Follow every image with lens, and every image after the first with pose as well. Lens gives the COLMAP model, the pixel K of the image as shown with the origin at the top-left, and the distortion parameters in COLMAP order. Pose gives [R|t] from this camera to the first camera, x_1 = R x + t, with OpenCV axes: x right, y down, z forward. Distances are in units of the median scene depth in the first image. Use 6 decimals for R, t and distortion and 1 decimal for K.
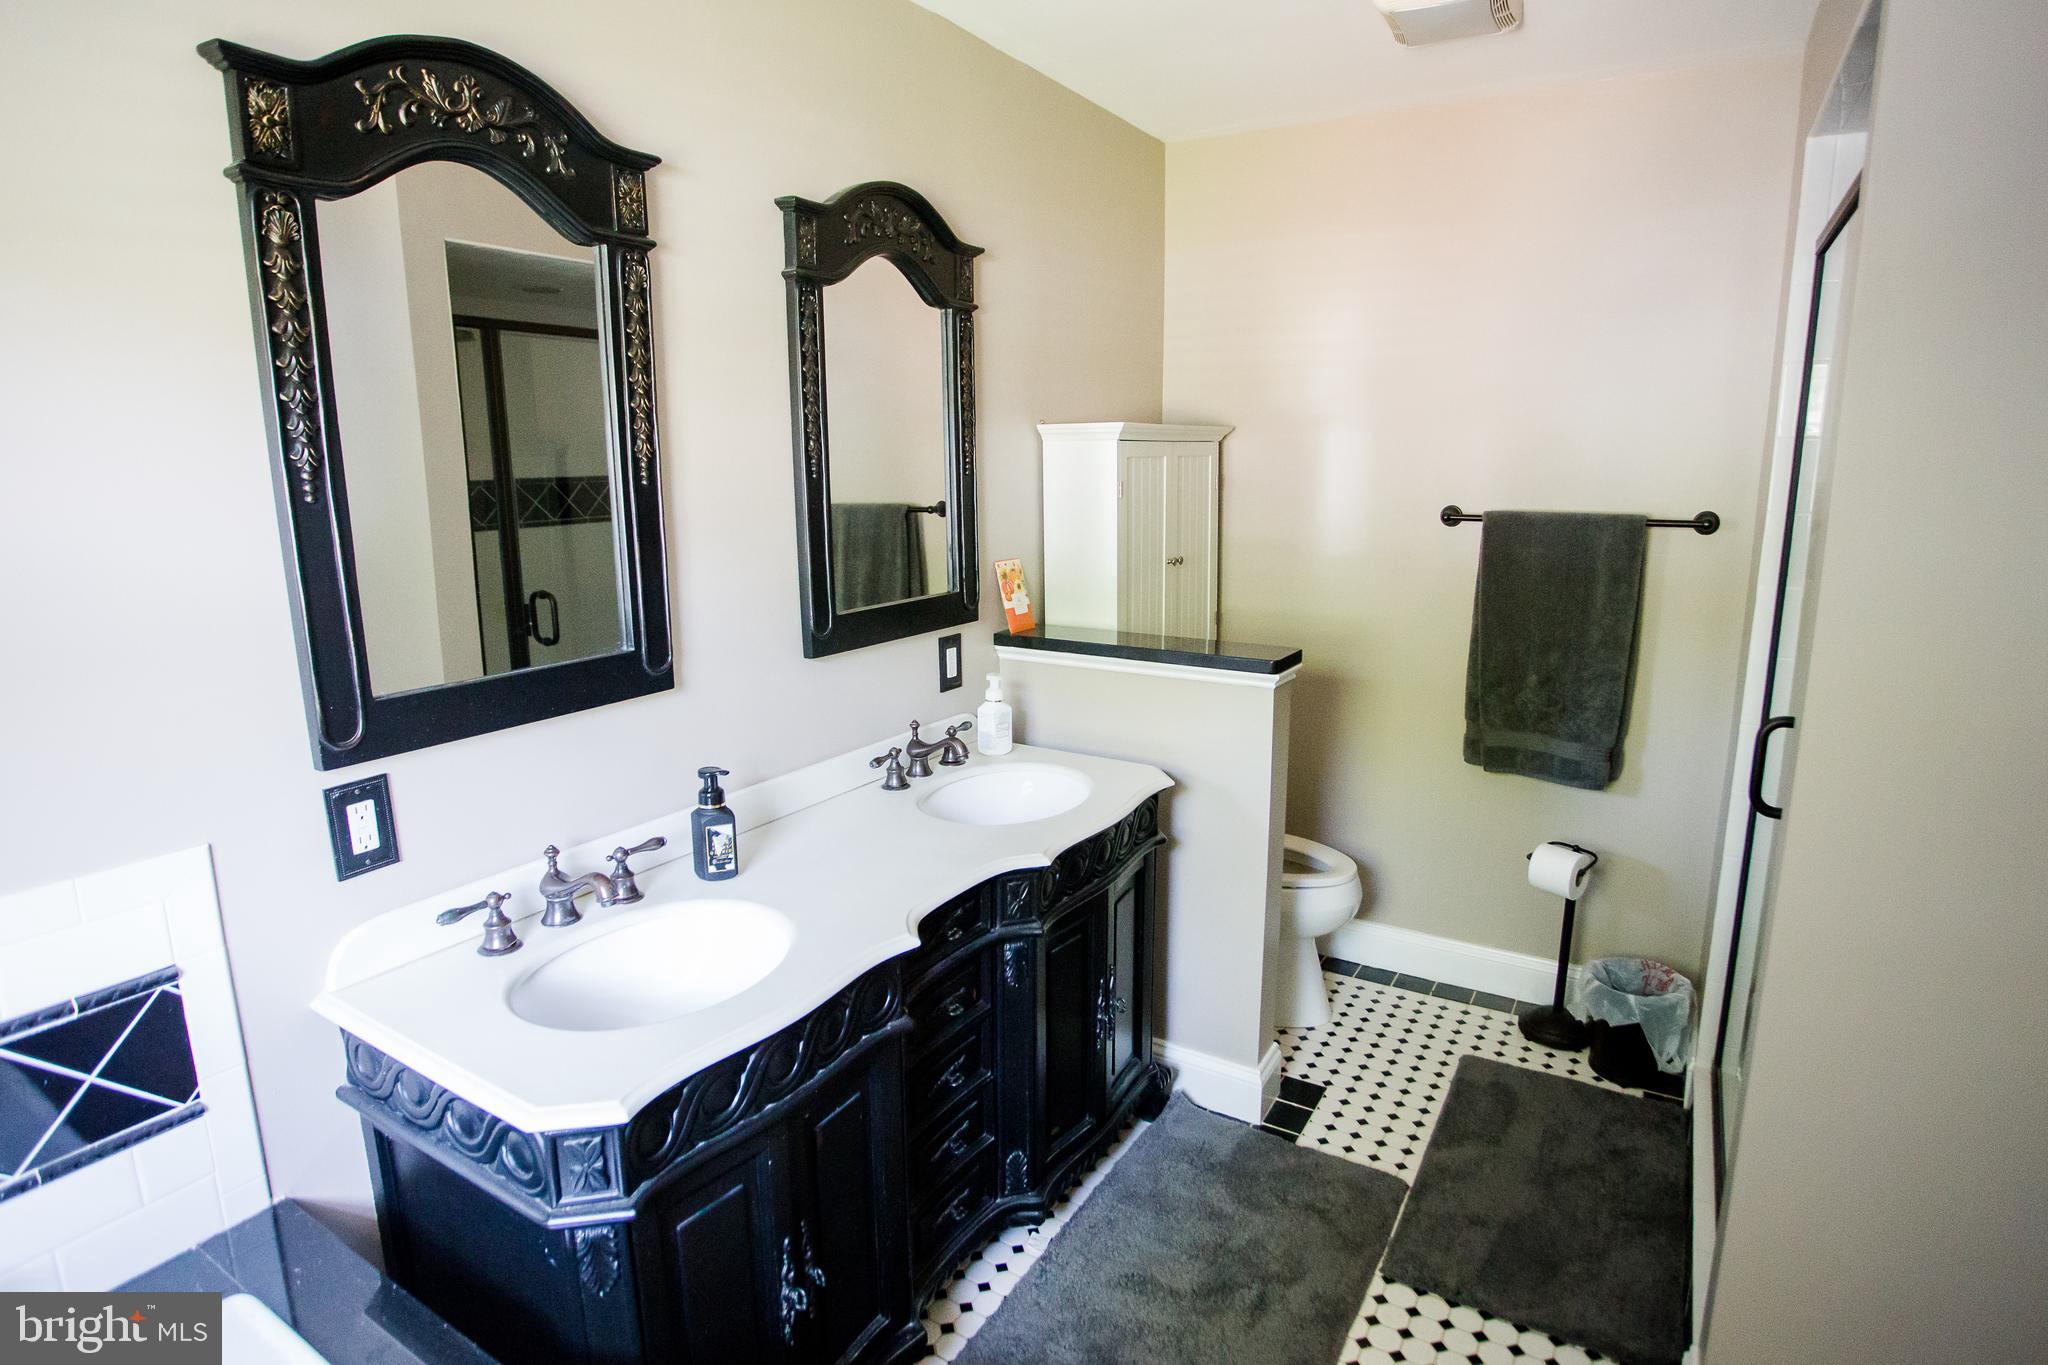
lens RADIAL K [[1018.2, 0, 1028.8], [0, 1018.2, 666.5], [0, 0, 1]] dist [-0.079453, 0.040114]
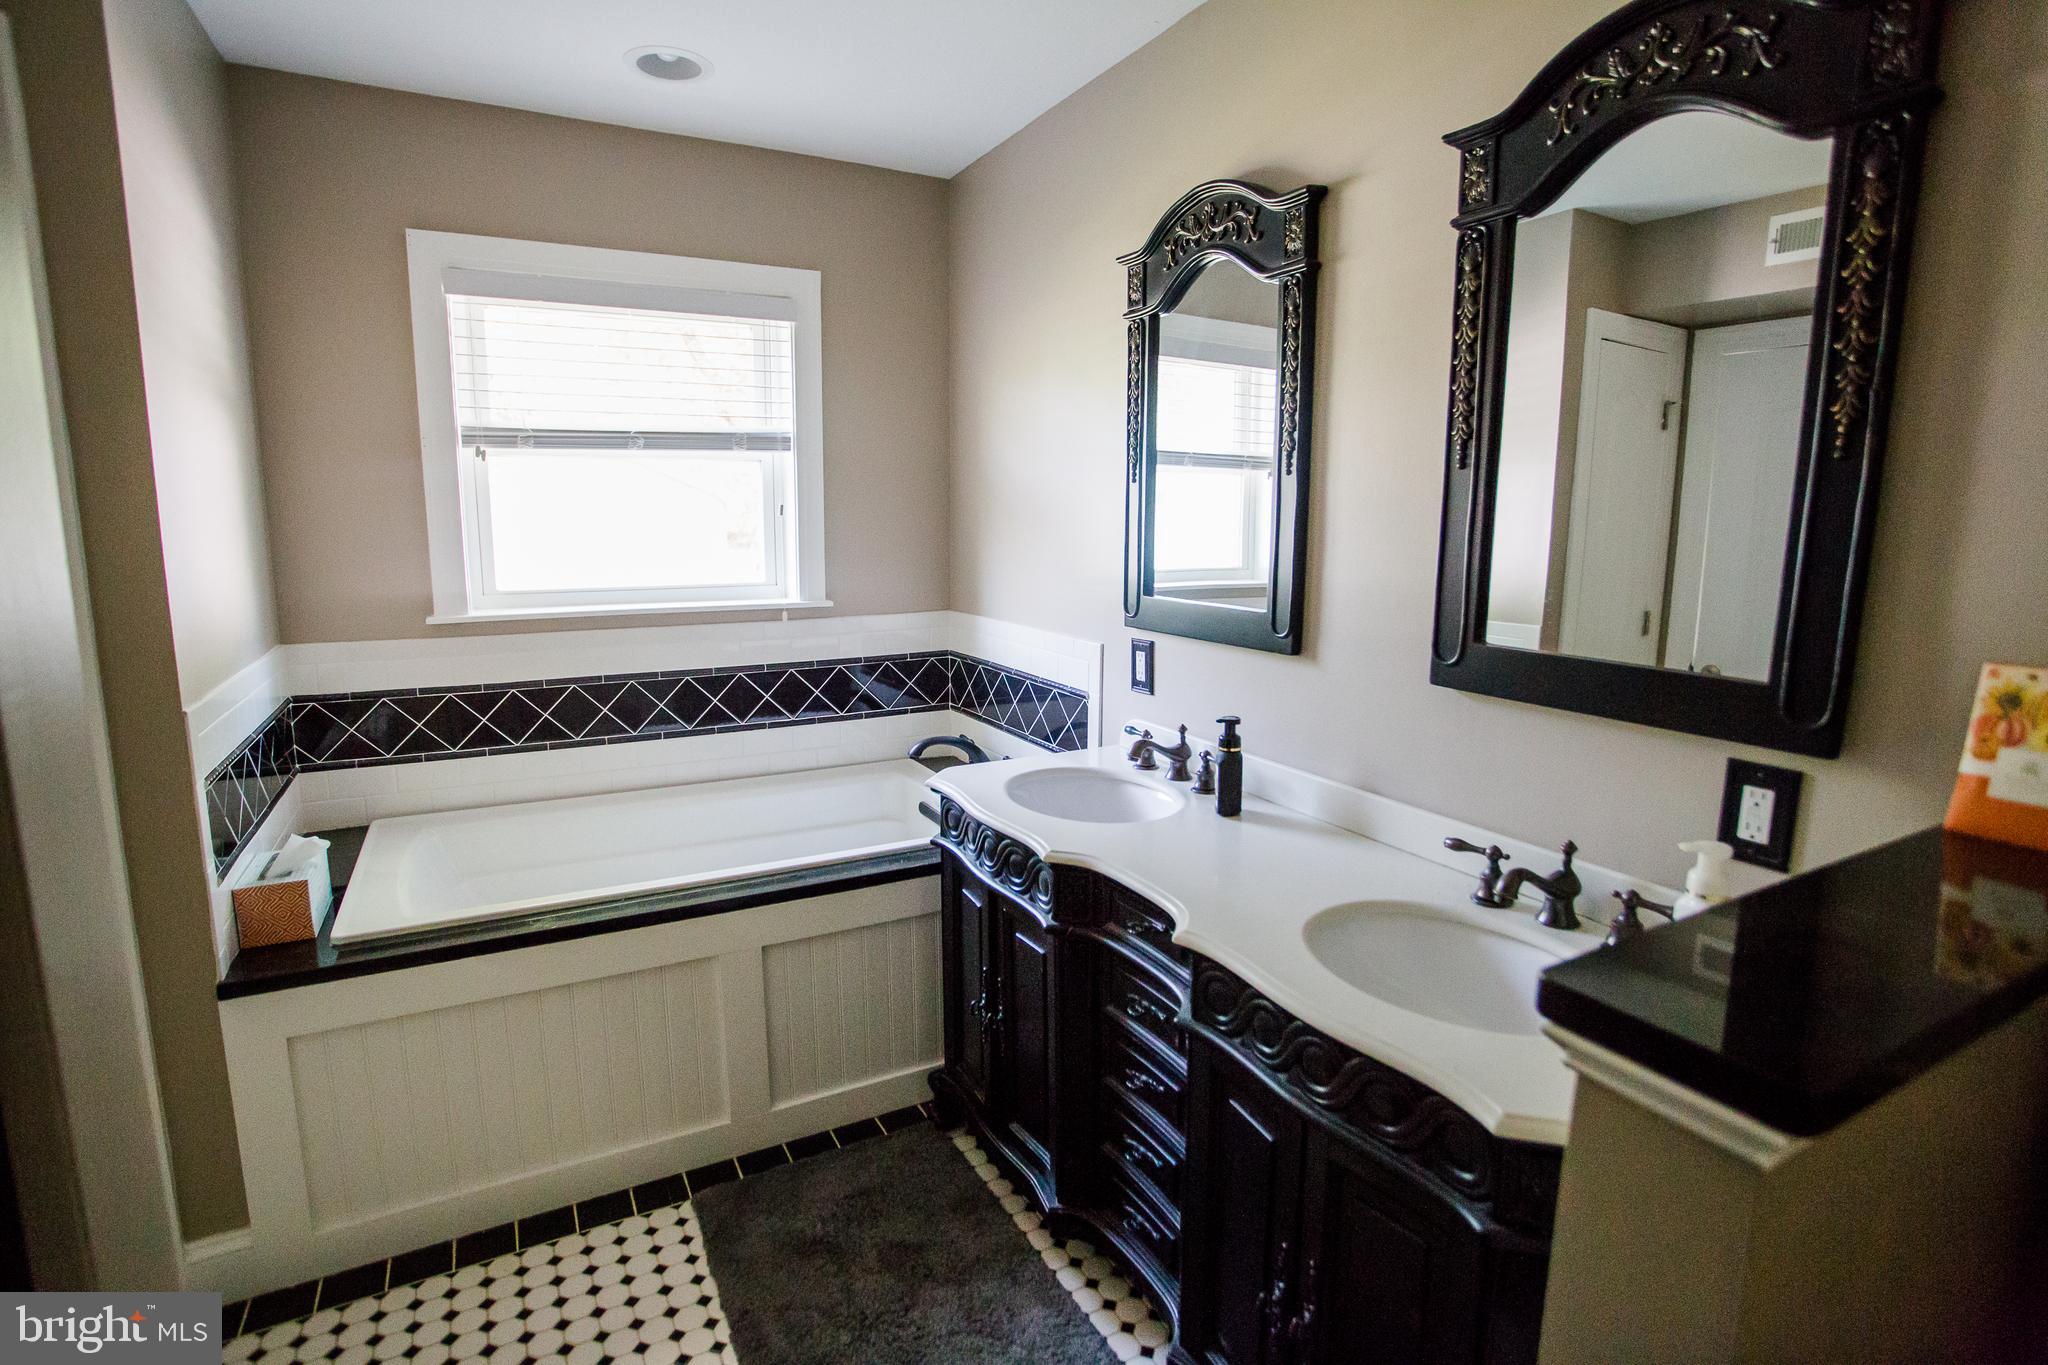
lens RADIAL K [[1018.2, 0, 1028.8], [0, 1018.2, 666.5], [0, 0, 1]] dist [-0.079453, 0.040114]
pose [[-0.488119, 0.164817, -0.857074, 0.951506], [-0.146361, 0.952643, 0.266551, -0.282681], [0.860418, 0.255551, -0.440880, 1.568433]]
